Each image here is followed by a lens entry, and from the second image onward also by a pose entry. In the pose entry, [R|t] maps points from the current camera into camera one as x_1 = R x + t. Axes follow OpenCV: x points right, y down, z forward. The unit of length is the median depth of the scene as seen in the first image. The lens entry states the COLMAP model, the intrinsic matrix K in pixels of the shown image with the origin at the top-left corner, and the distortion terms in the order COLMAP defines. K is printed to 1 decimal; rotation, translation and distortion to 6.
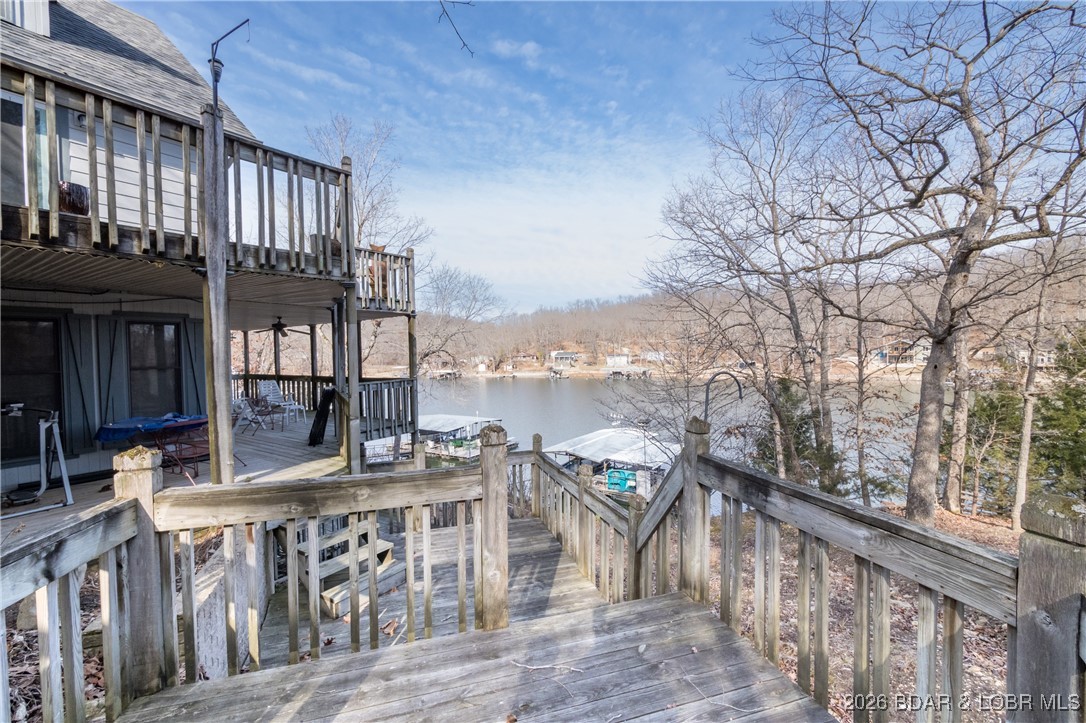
lens RADIAL K [[411.8, 0, 546.3], [0, 411.8, 360.4], [0, 0, 1]] dist [-0.011157, 0.000238]
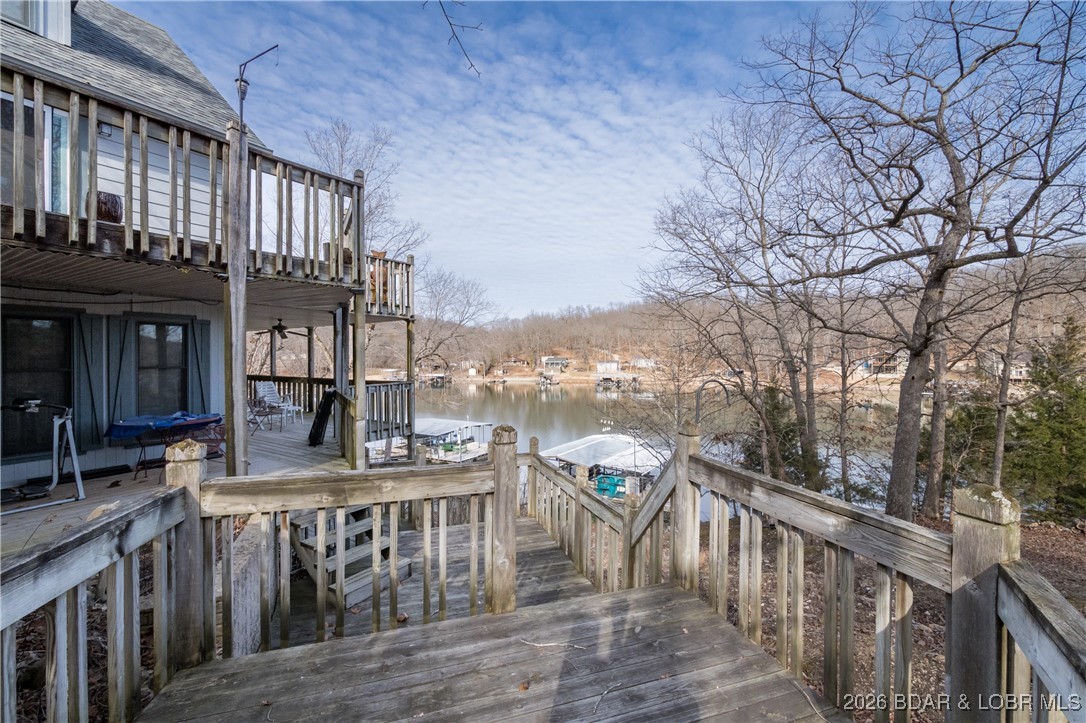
lens RADIAL K [[429.0, 0, 537.6], [0, 429.0, 356.7], [0, 0, 1]] dist [-0.011313, -0.000275]
pose [[0.999684, 0.016051, 0.019343, -0.043201], [-0.015678, 0.999691, -0.019291, -0.003050], [-0.019647, 0.018981, 0.999627, -0.097417]]
